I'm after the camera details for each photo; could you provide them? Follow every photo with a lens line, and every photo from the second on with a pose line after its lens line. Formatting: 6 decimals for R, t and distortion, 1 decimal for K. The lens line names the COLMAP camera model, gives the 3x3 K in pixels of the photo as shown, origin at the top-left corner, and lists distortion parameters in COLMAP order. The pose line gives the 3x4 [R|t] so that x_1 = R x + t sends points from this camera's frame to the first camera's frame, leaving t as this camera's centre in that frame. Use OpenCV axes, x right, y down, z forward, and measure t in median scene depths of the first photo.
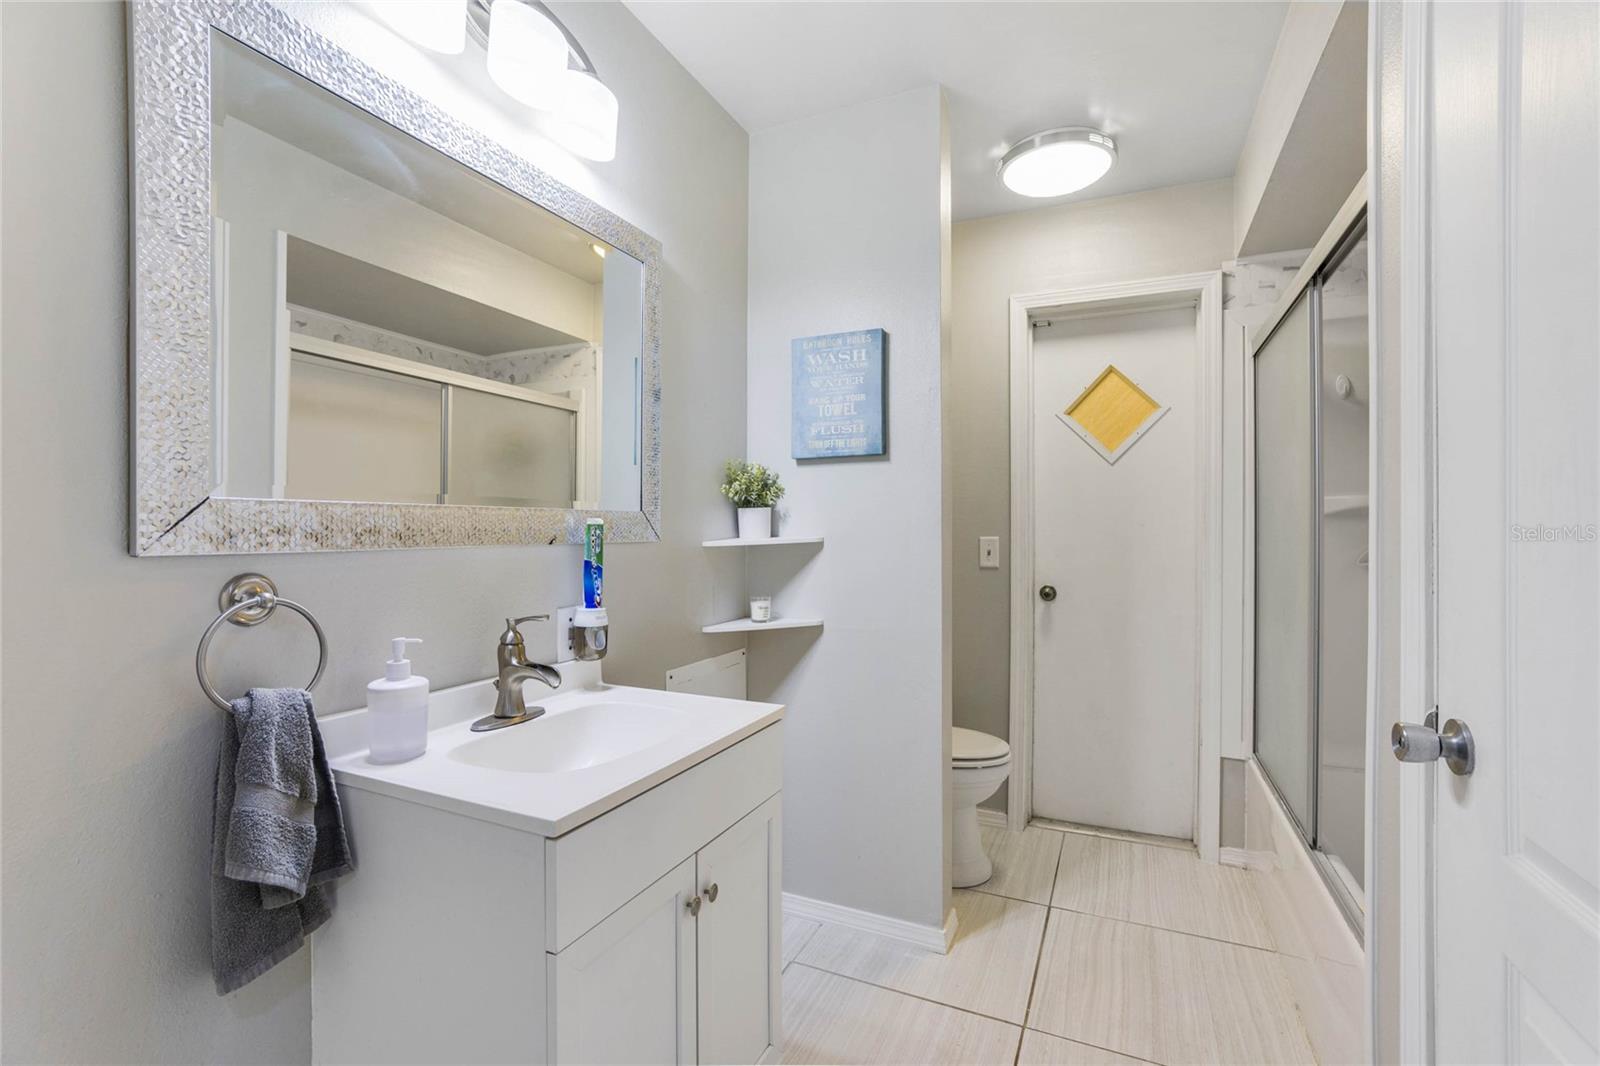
lens RADIAL K [[726.0, 0, 800.0], [0, 726.0, 533.0], [0, 0, 1]] dist [-0.062476, 0.019080]
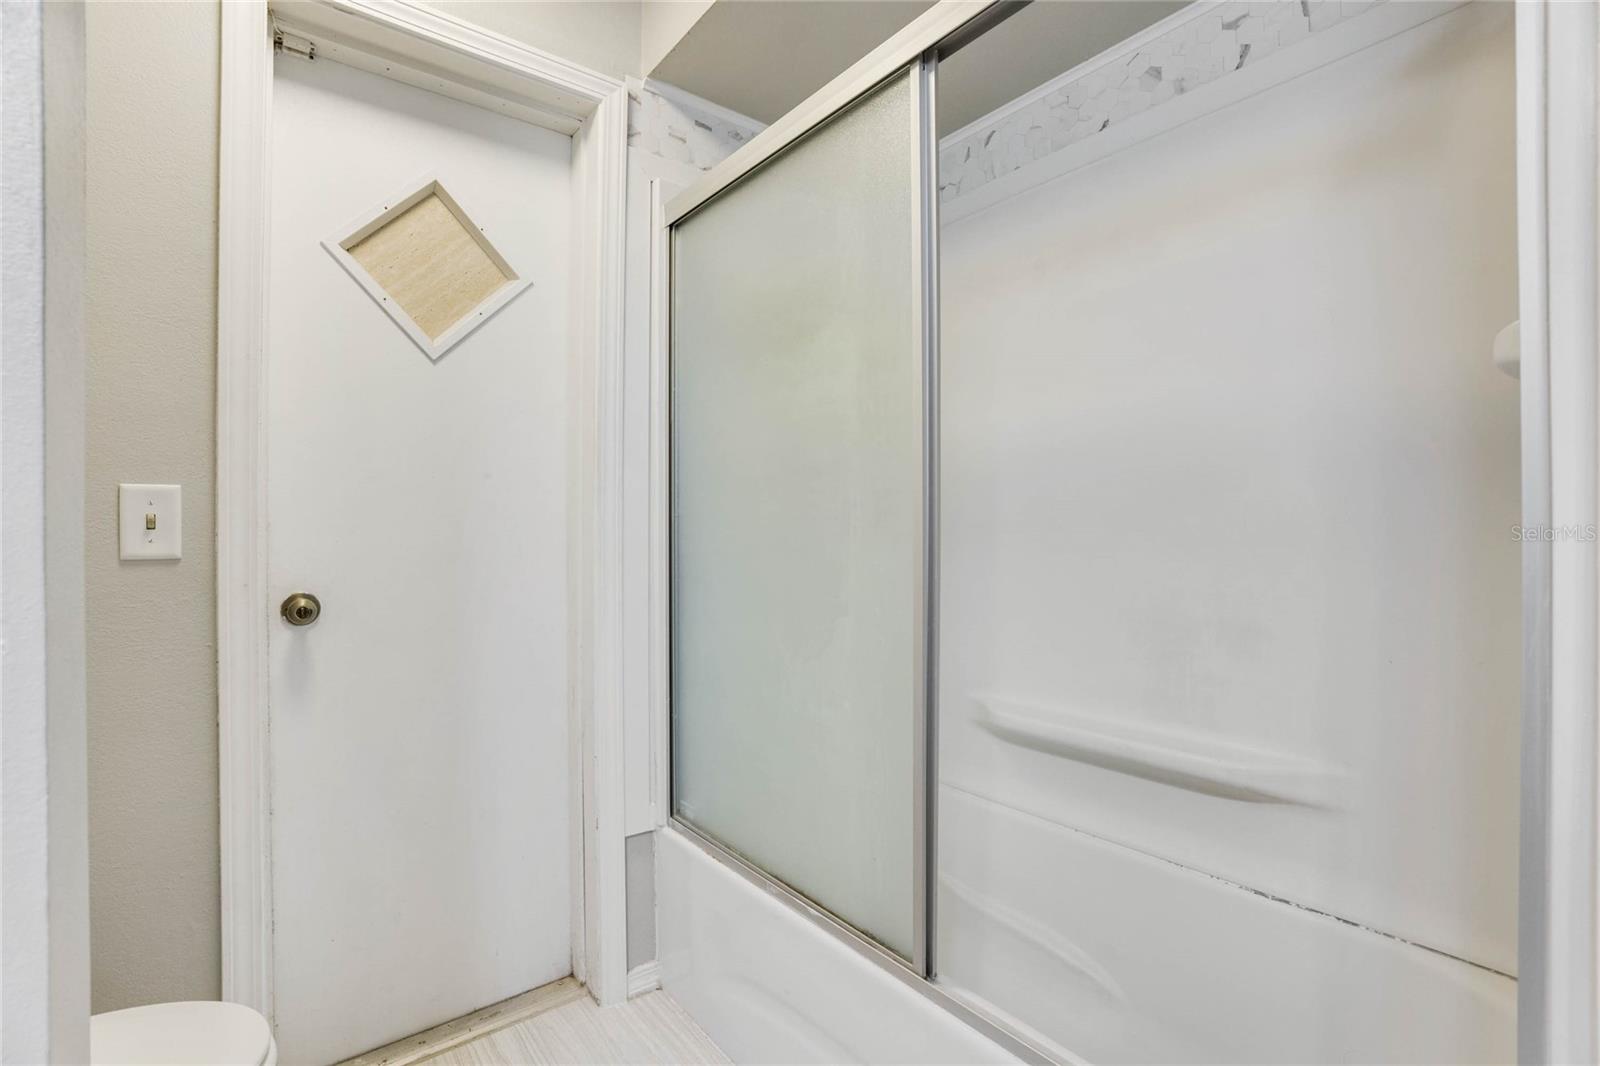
lens RADIAL K [[726.0, 0, 800.0], [0, 726.0, 533.0], [0, 0, 1]] dist [-0.062476, 0.019080]
pose [[0.458874, -0.002961, 0.888496, 0.082789], [0.004842, 0.999988, 0.000832, 0.036066], [-0.888488, 0.003921, 0.458883, 0.514693]]
